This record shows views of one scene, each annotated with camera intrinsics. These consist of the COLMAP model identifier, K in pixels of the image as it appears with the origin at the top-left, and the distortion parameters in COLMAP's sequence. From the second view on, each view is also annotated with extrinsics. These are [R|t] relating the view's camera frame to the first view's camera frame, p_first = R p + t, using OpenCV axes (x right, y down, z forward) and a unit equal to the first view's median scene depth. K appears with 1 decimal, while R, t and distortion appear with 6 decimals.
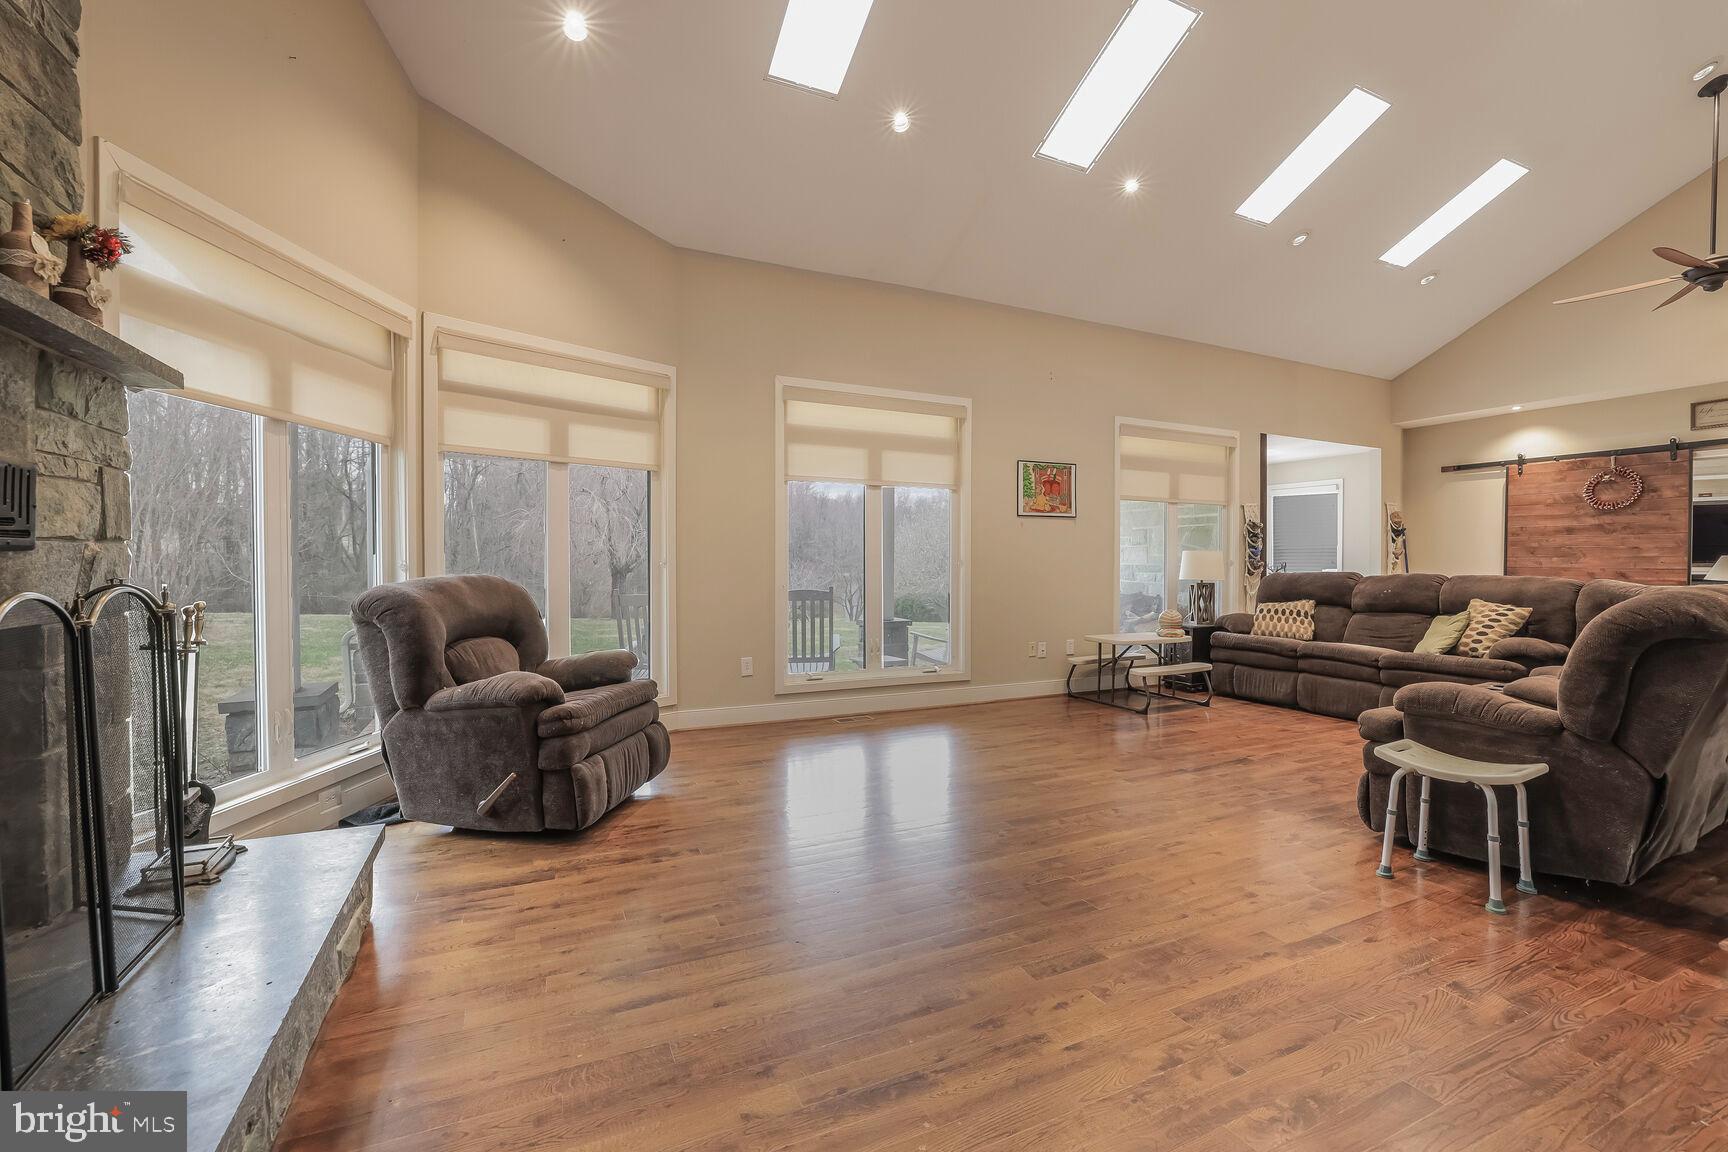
lens RADIAL K [[732.9, 0, 860.4], [0, 732.9, 577.8], [0, 0, 1]] dist [-0.036231, 0.008557]
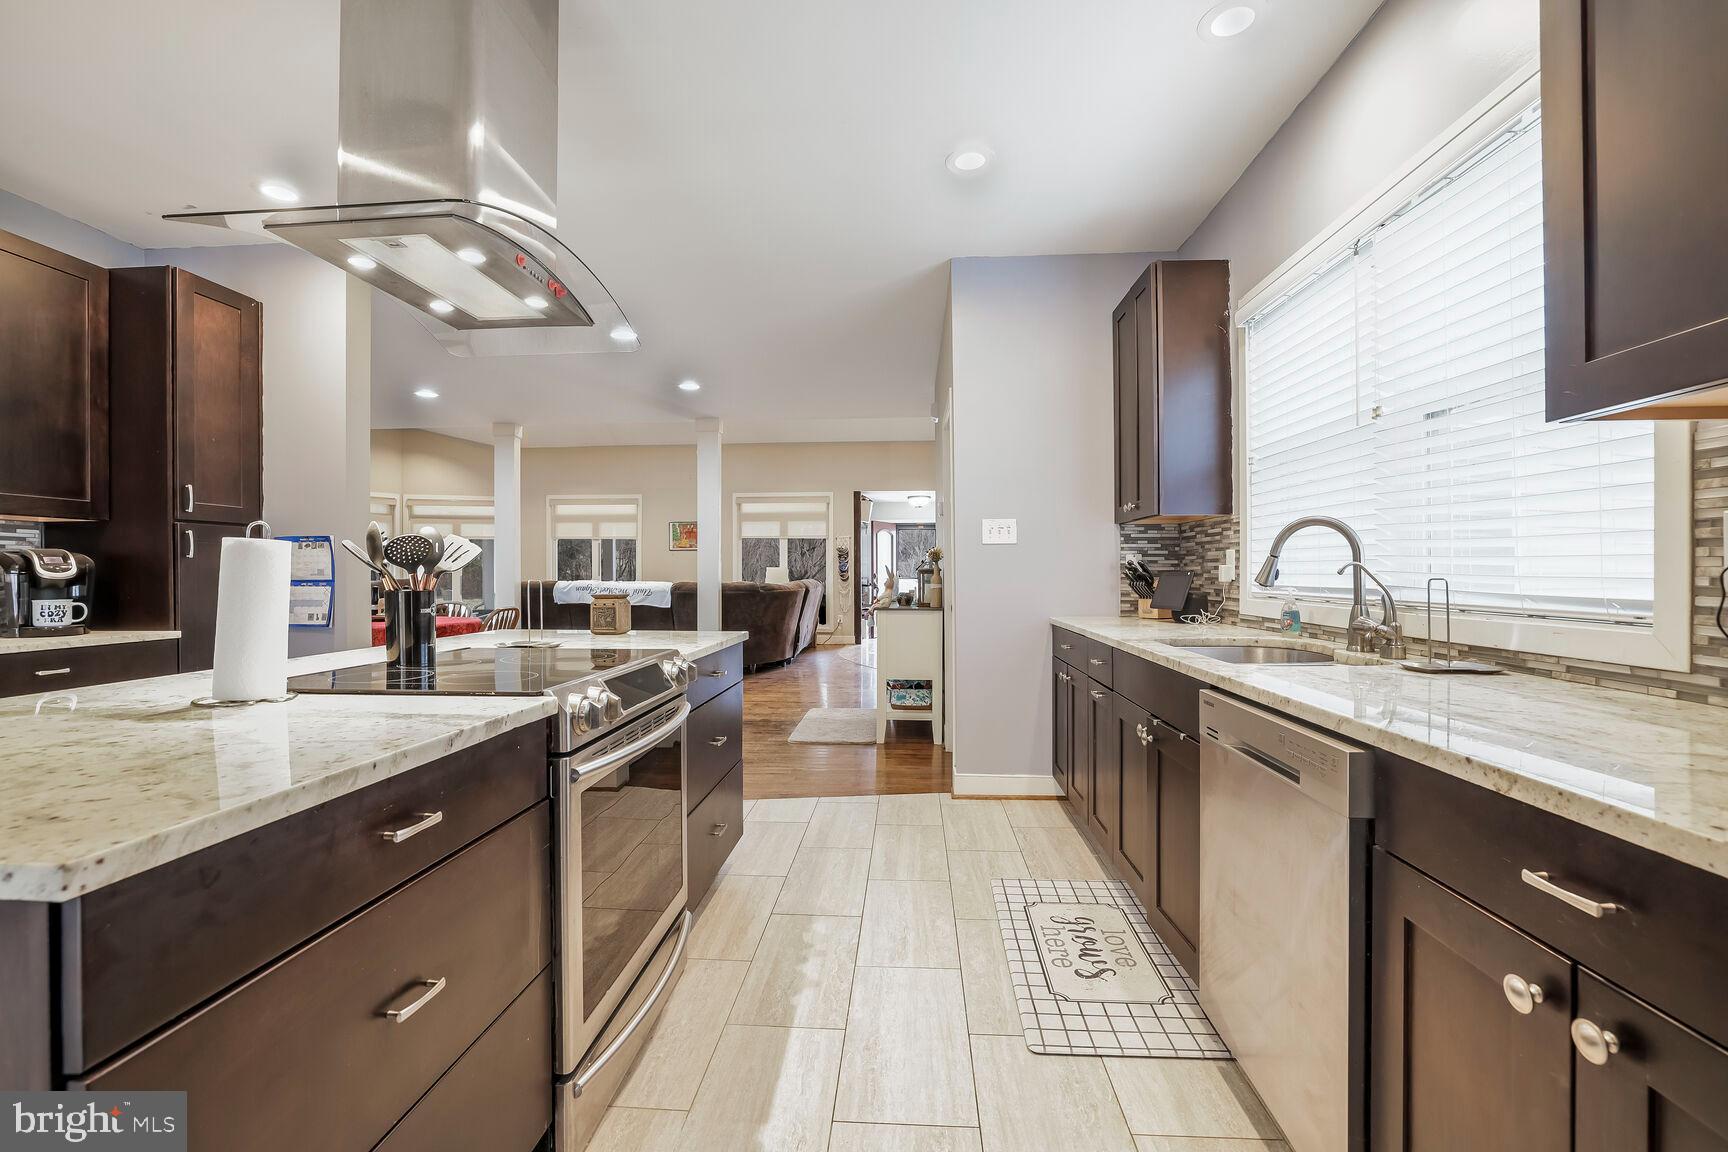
lens RADIAL K [[732.9, 0, 864.2], [0, 732.9, 575.9], [0, 0, 1]] dist [-0.036231, 0.008557]
pose [[0.877176, -0.004372, -0.480150, 1.613495], [-0.004025, 0.999856, -0.016456, 0.014051], [0.480153, 0.016368, 0.877032, -0.474163]]
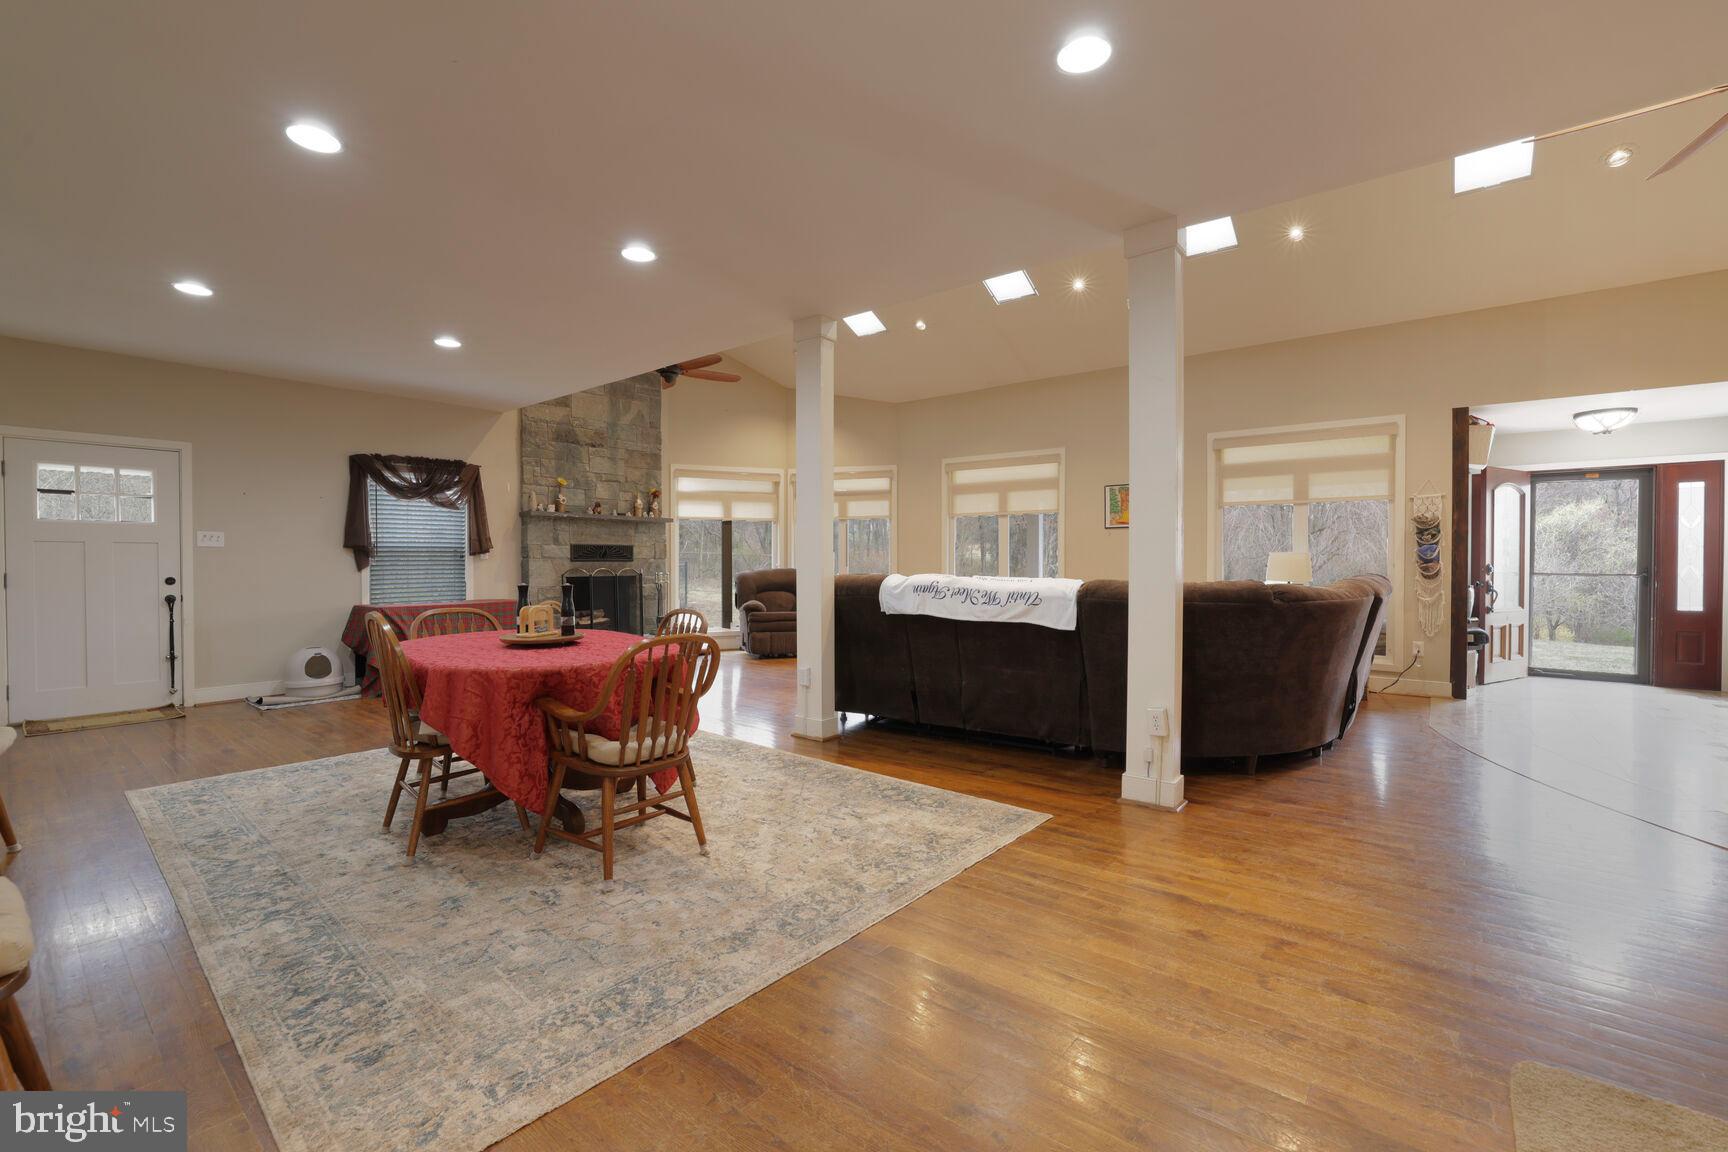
lens RADIAL K [[732.9, 0, 855.8], [0, 732.9, 575.0], [0, 0, 1]] dist [-0.036231, 0.008557]
pose [[0.432908, 0.012770, -0.901348, 1.194855], [-0.018646, 0.999813, 0.005209, 0.000637], [0.901245, 0.014552, 0.433065, 0.036314]]
